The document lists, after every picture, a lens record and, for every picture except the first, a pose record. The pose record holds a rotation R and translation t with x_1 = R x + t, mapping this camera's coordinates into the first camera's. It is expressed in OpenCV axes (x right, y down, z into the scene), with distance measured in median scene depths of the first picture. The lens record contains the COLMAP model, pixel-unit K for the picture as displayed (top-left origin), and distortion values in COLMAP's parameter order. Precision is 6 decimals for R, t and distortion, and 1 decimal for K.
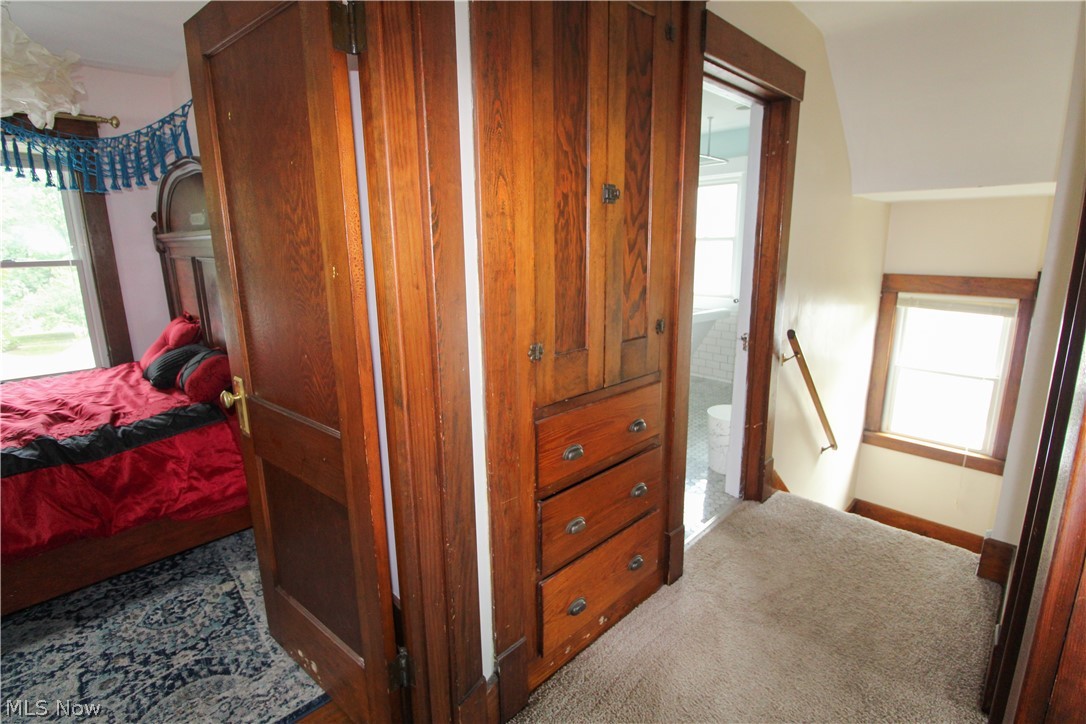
lens RADIAL K [[509.9, 0, 540.8], [0, 509.9, 354.4], [0, 0, 1]] dist [-0.022178, -0.000768]
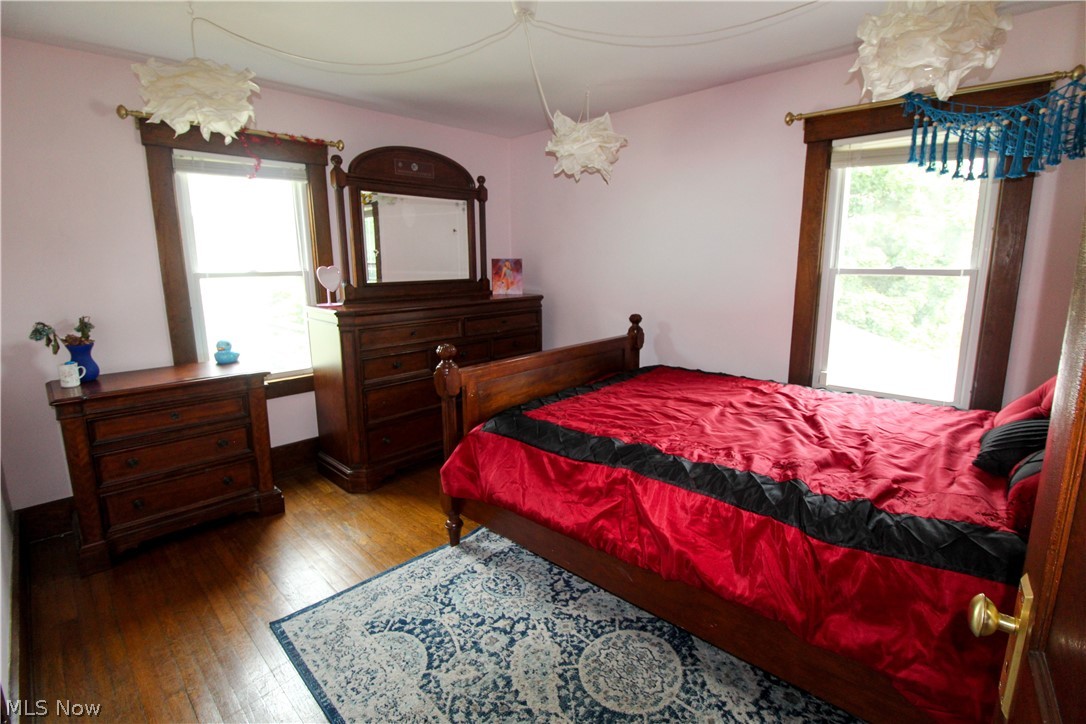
lens RADIAL K [[509.9, 0, 543.9], [0, 509.9, 353.2], [0, 0, 1]] dist [-0.022178, -0.000768]
pose [[0.033216, 0.186510, -0.981891, -0.191184], [-0.201906, 0.963430, 0.176173, -0.086820], [0.978841, 0.192398, 0.069659, 0.409721]]
